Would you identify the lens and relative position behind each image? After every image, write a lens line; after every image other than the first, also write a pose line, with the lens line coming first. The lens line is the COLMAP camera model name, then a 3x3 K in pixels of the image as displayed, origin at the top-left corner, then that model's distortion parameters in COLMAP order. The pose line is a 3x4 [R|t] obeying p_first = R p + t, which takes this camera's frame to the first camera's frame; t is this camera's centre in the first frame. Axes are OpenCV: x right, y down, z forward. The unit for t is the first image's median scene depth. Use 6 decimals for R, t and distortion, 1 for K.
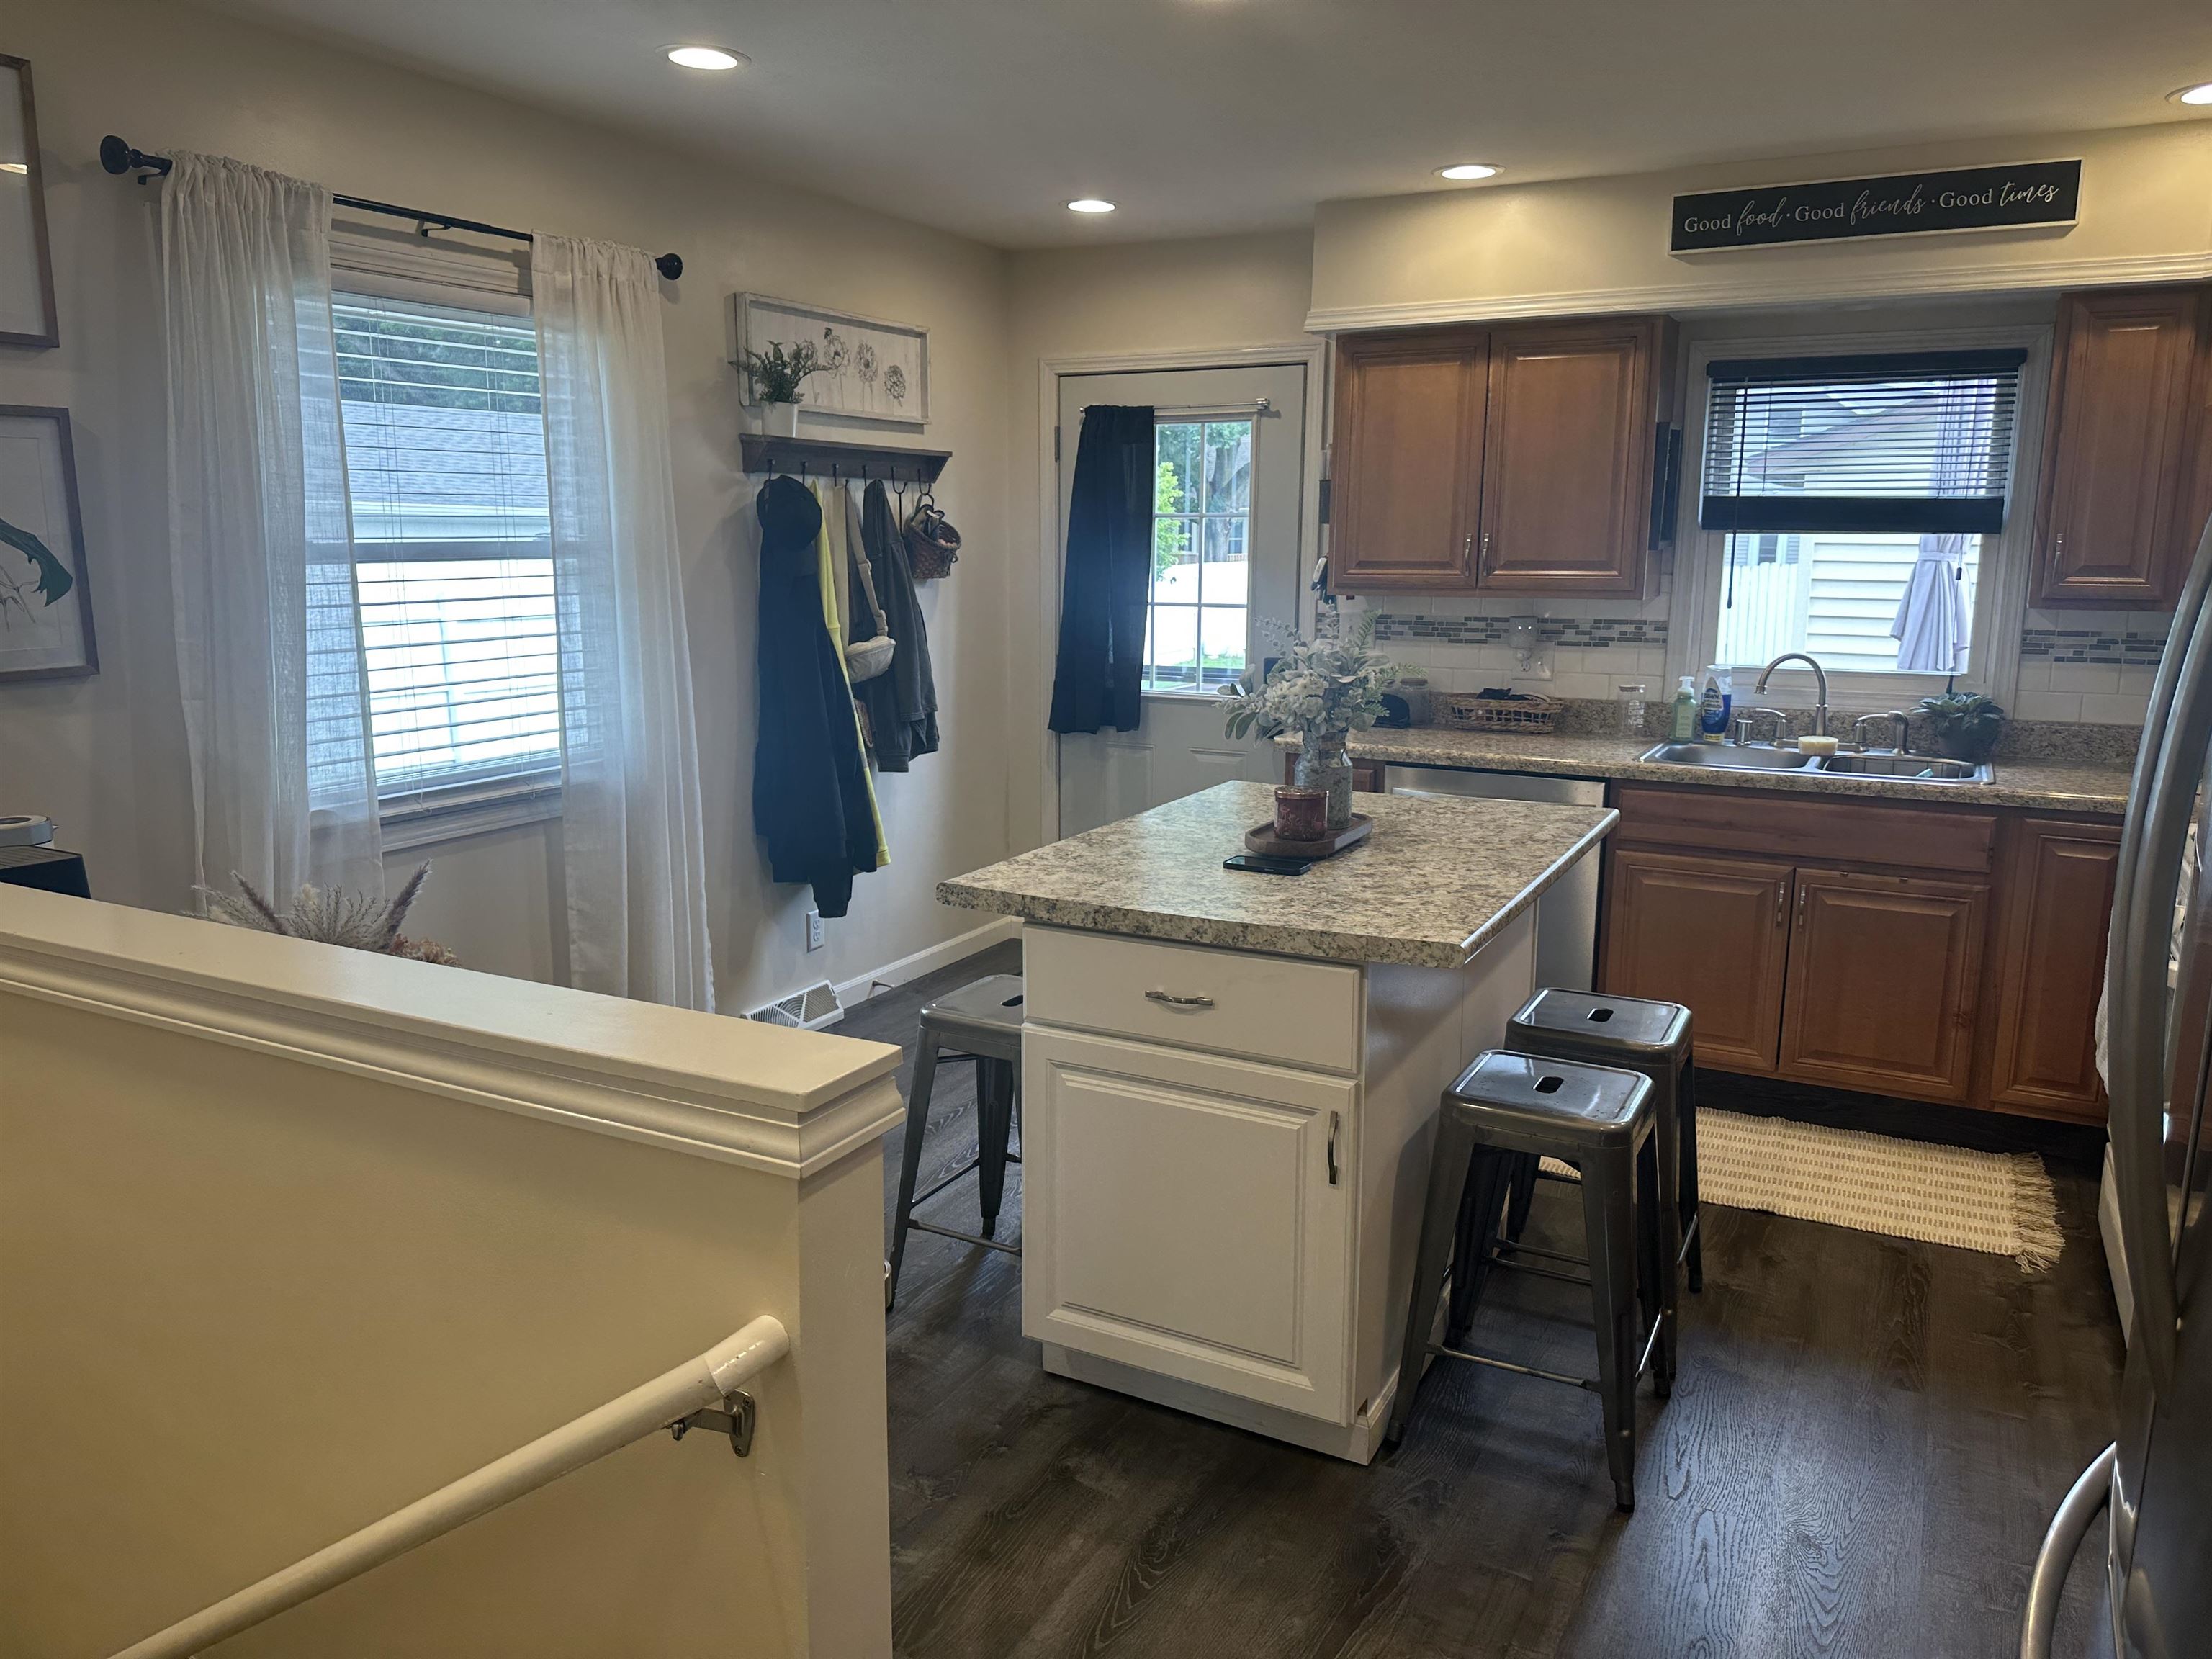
lens RADIAL K [[1568.4, 0, 1098.0], [0, 1568.4, 818.6], [0, 0, 1]] dist [0.078883, -0.095888]
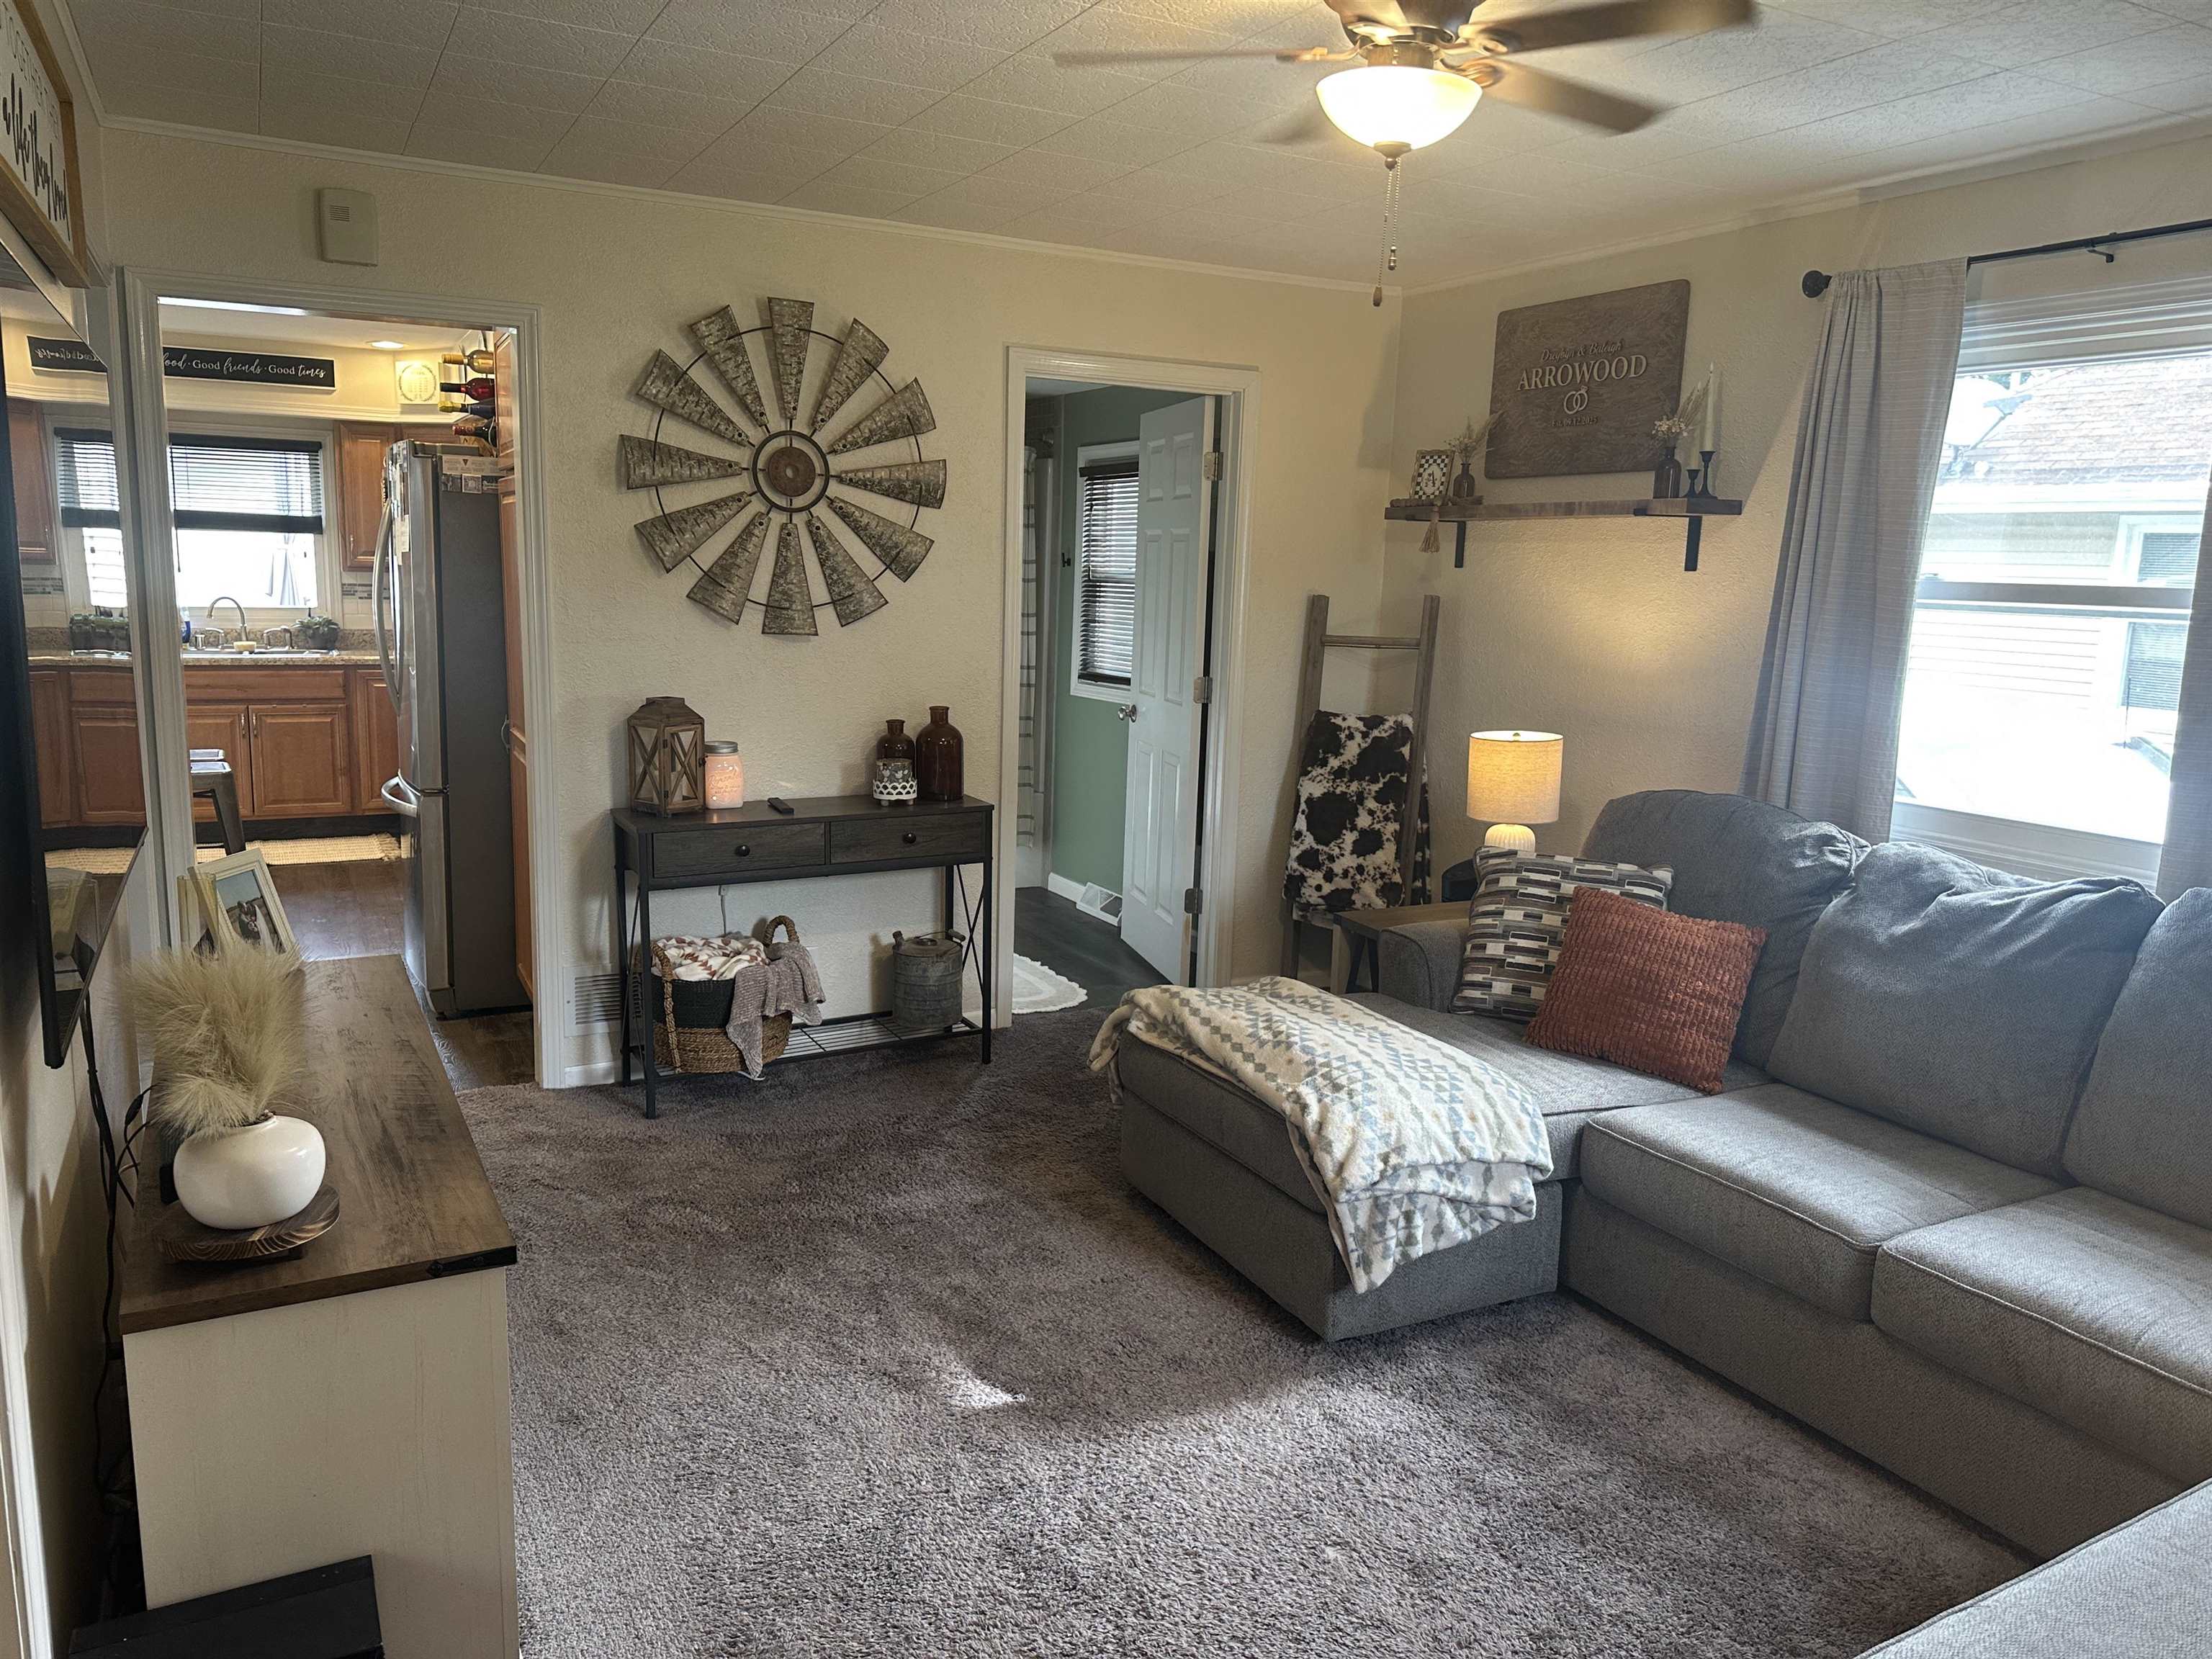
lens RADIAL K [[1568.4, 0, 1098.2], [0, 1568.4, 831.5], [0, 0, 1]] dist [0.078883, -0.095888]
pose [[0.565497, -0.124108, 0.815359, -0.561703], [0.121127, 0.990391, 0.066742, 0.176230], [-0.815807, 0.061020, 0.575096, -0.926425]]
